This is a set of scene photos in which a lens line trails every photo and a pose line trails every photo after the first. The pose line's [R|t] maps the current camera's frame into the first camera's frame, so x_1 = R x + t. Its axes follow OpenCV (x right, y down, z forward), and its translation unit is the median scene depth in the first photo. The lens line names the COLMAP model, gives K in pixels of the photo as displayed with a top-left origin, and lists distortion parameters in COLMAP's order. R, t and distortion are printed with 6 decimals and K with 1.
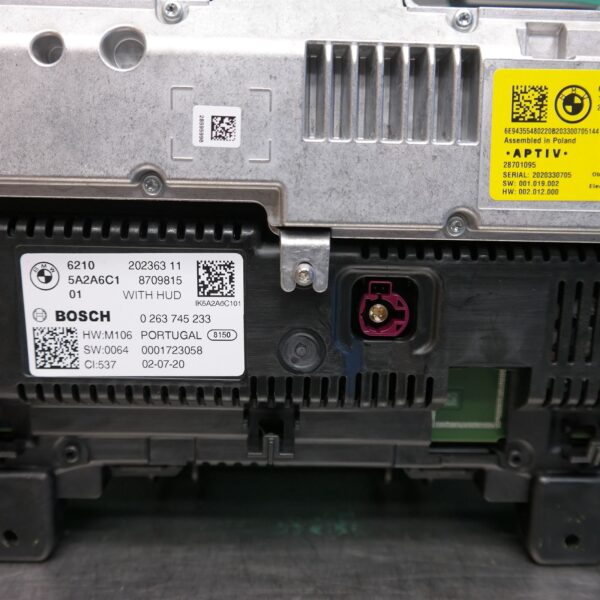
lens RADIAL K [[643.6, 0, 300.4], [0, 643.6, 300.7], [0, 0, 1]] dist [-0.044430, 0.000000]
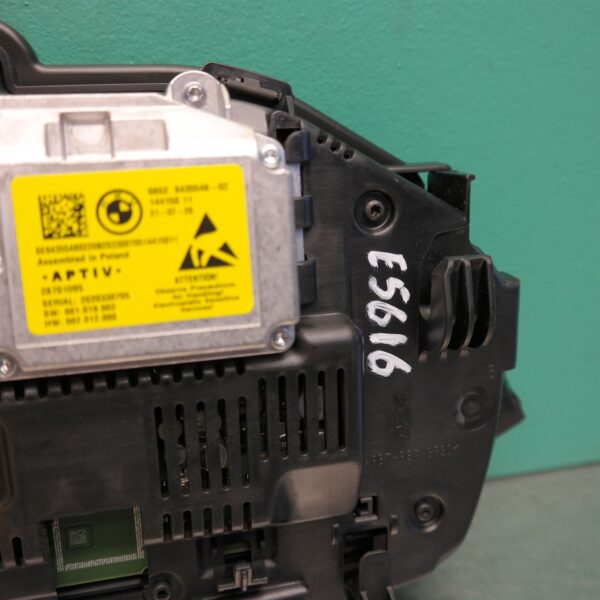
lens RADIAL K [[643.6, 0, 299.5], [0, 643.6, 299.3], [0, 0, 1]] dist [-0.044430, 0.000000]
pose [[0.971047, -0.095517, 0.218964, 0.458989], [0.094323, 0.995414, 0.015926, -0.185284], [-0.219481, 0.005189, 0.975603, 0.132673]]
